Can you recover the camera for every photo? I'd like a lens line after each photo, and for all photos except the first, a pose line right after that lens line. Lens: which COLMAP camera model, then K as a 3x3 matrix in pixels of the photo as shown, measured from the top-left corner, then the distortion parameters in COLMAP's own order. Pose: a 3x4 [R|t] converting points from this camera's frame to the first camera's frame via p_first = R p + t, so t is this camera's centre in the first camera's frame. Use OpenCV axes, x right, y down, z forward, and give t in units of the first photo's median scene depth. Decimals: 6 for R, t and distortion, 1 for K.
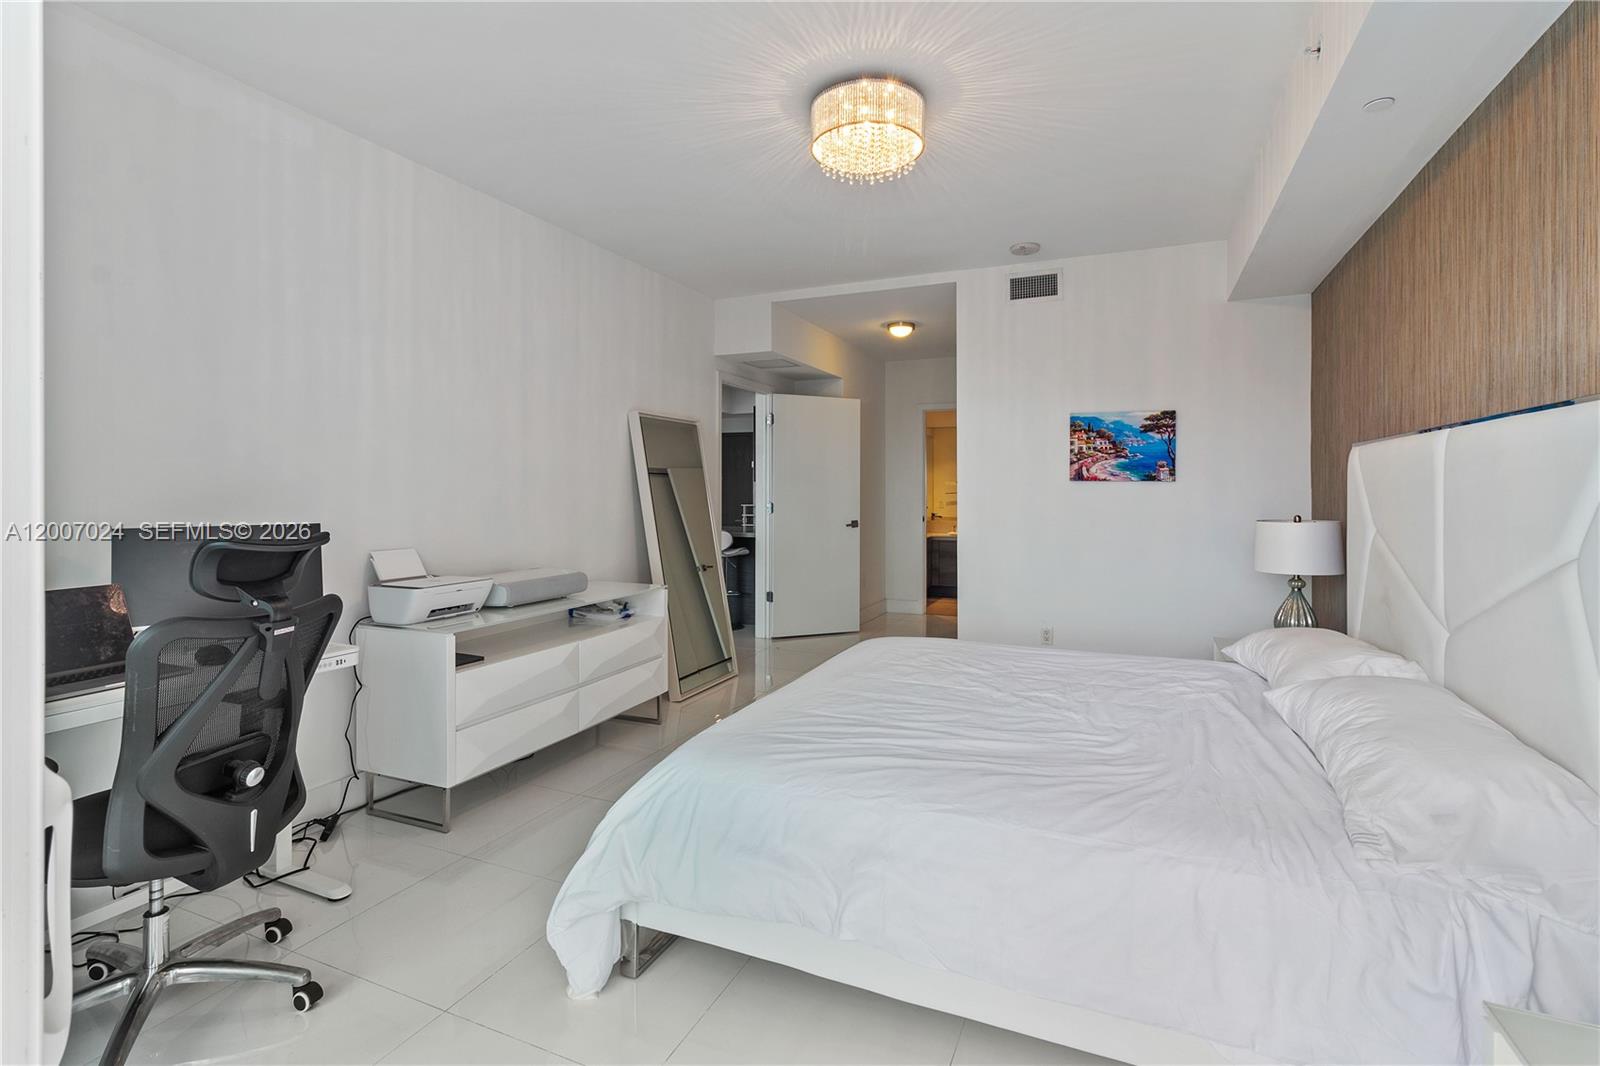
lens RADIAL K [[755.9, 0, 803.4], [0, 755.9, 486.6], [0, 0, 1]] dist [-0.004533, 0.003531]
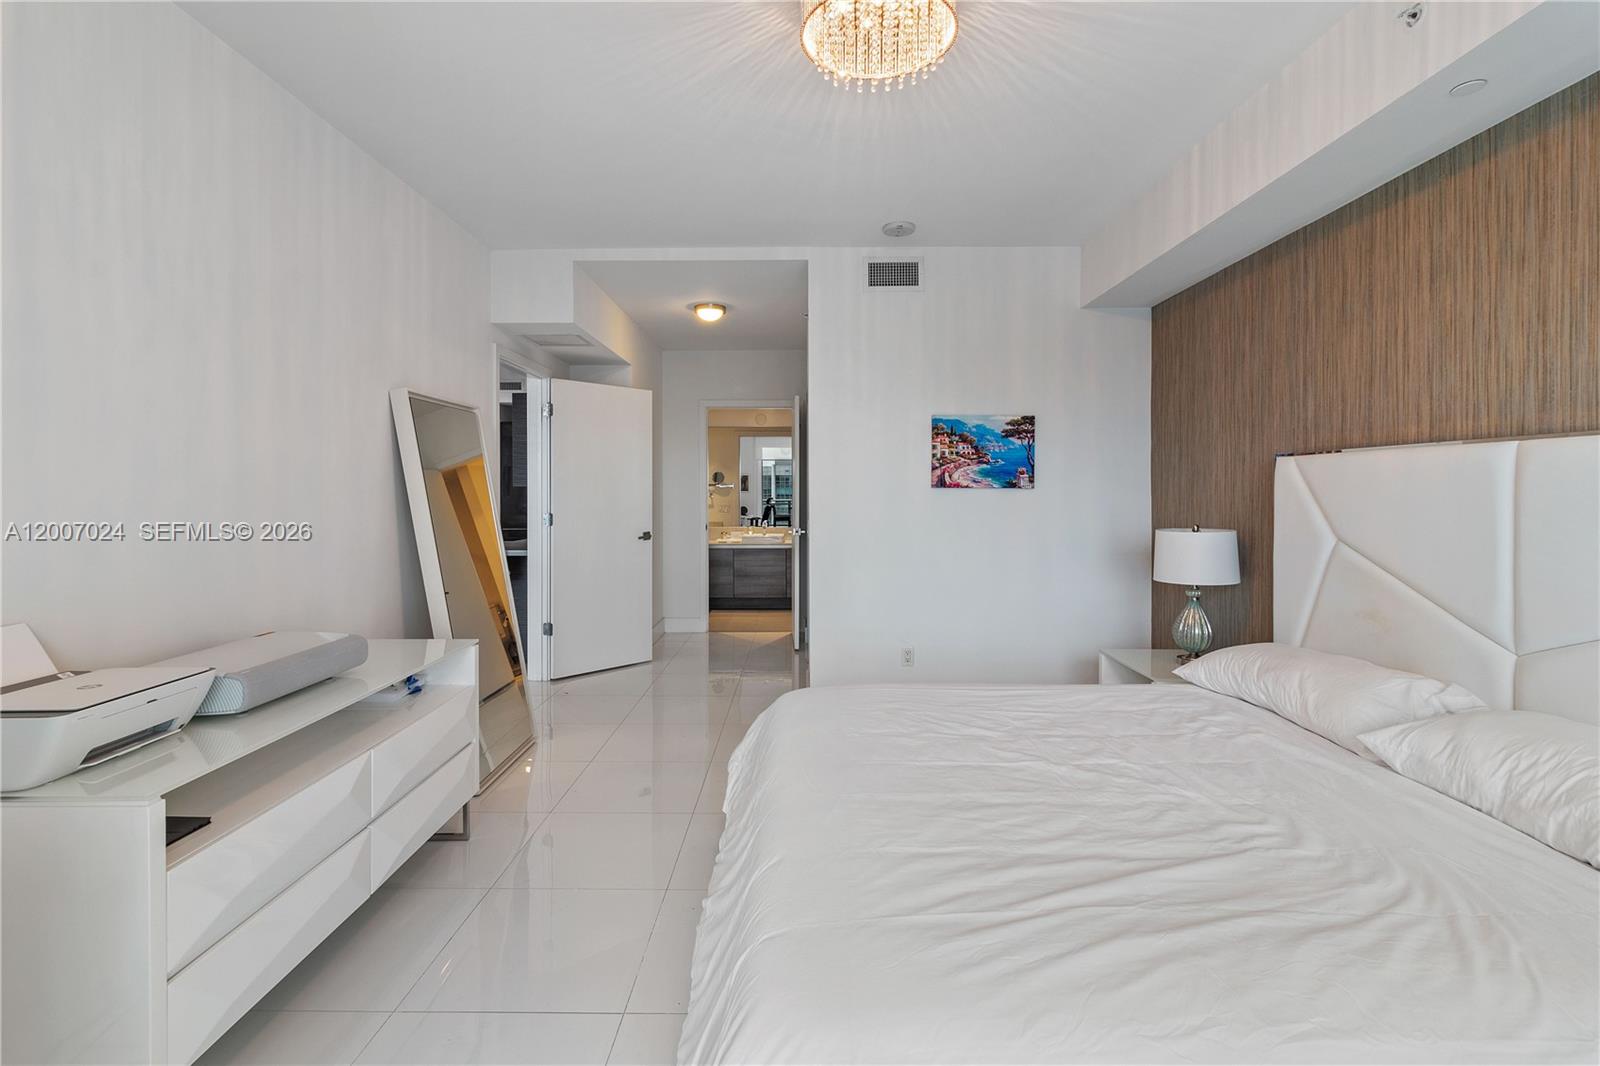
lens RADIAL K [[755.9, 0, 806.8], [0, 755.9, 489.7], [0, 0, 1]] dist [-0.004533, 0.003531]
pose [[0.918392, -0.001645, 0.395668, -0.157788], [0.000504, 0.999995, 0.002988, -0.008277], [-0.395671, -0.002545, 0.918389, 0.214240]]
